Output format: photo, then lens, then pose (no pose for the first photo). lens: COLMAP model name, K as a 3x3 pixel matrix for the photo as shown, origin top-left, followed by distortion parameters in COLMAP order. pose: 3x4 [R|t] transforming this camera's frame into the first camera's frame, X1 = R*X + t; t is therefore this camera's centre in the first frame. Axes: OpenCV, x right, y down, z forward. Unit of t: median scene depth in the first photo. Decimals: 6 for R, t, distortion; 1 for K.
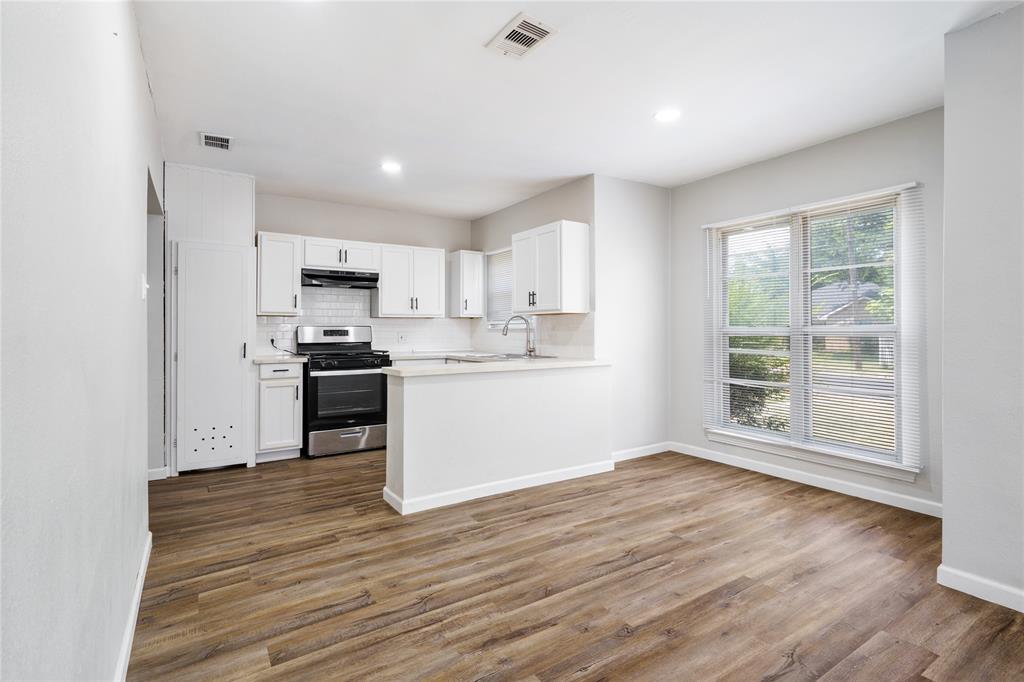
lens RADIAL K [[477.5, 0, 498.8], [0, 477.5, 344.3], [0, 0, 1]] dist [0.009866, -0.002508]
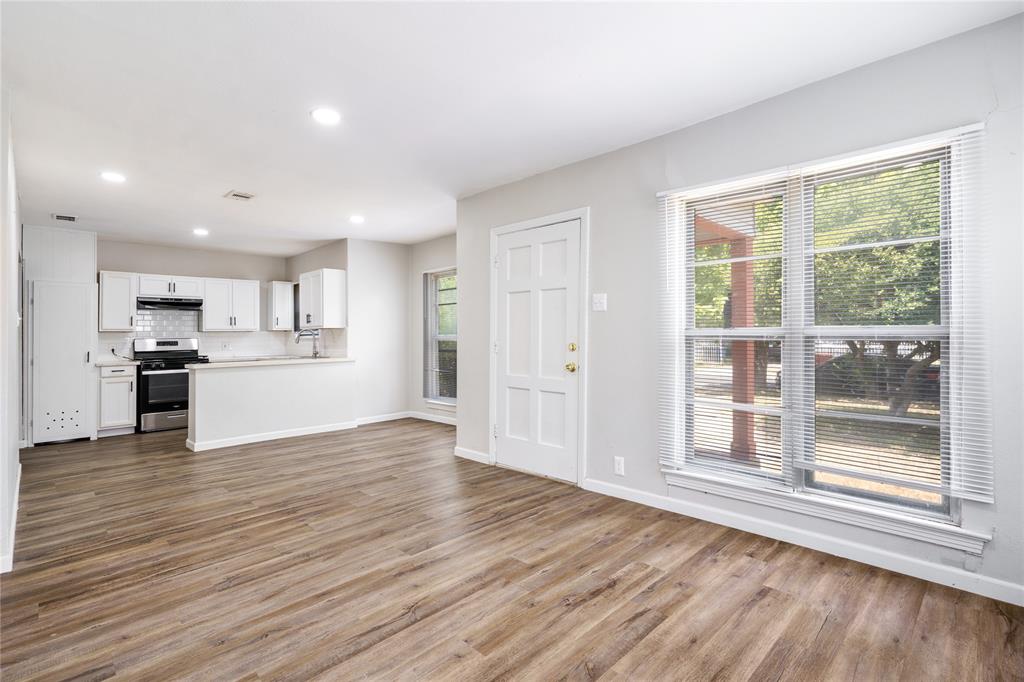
lens RADIAL K [[477.5, 0, 497.2], [0, 477.5, 339.2], [0, 0, 1]] dist [0.009866, -0.002508]
pose [[0.979248, -0.014691, 0.202132, 0.348975], [0.019438, 0.999579, -0.021519, 0.013632], [-0.201731, 0.025001, 0.979122, -0.604265]]
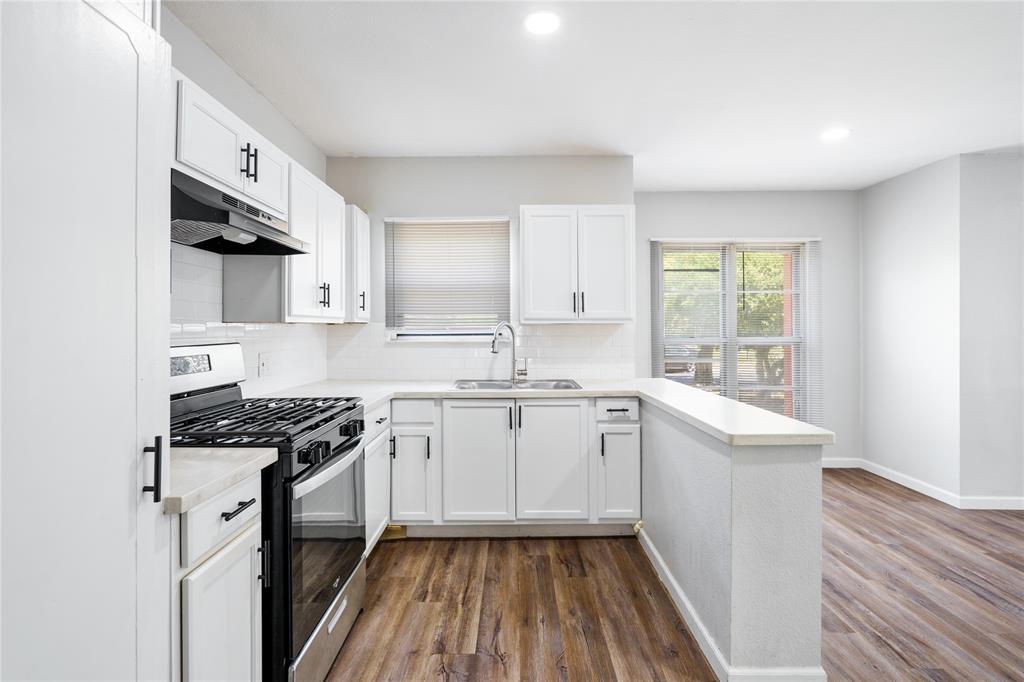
lens RADIAL K [[477.5, 0, 514.6], [0, 477.5, 346.6], [0, 0, 1]] dist [0.009866, -0.002508]
pose [[0.545563, -0.028890, 0.837572, -0.579366], [0.024270, 0.999531, 0.018667, -0.044064], [-0.837718, 0.010144, 0.546009, 0.678530]]
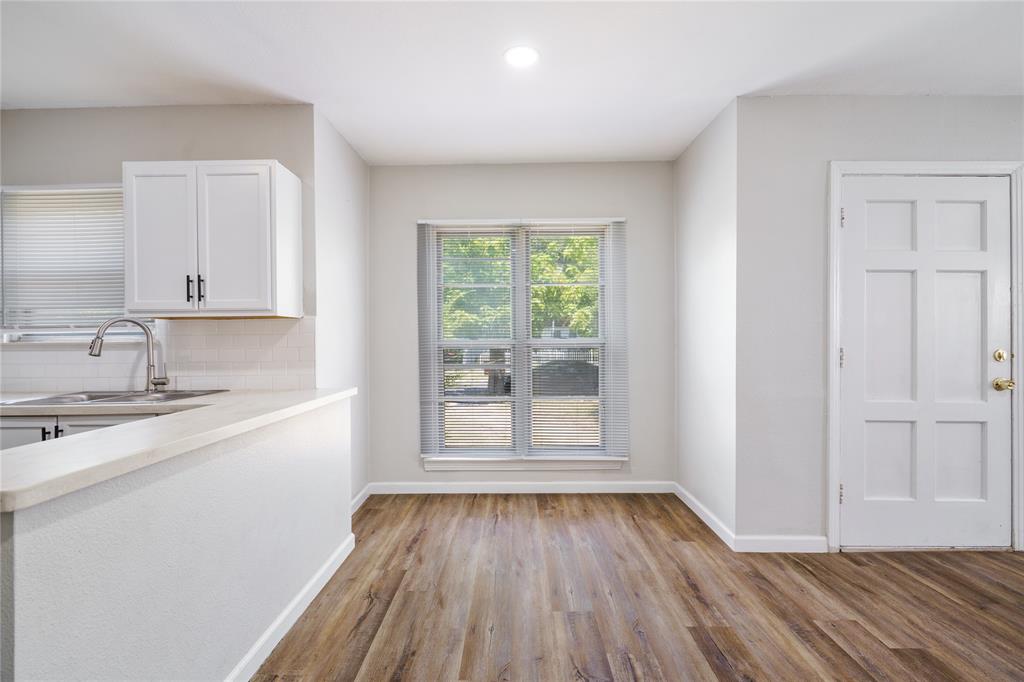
lens RADIAL K [[477.5, 0, 500.6], [0, 477.5, 351.6], [0, 0, 1]] dist [0.009866, -0.002508]
pose [[0.543540, -0.023870, 0.839044, -0.199446], [0.033189, 0.999425, 0.006932, -0.015416], [-0.838727, 0.024079, 0.544019, 0.412193]]
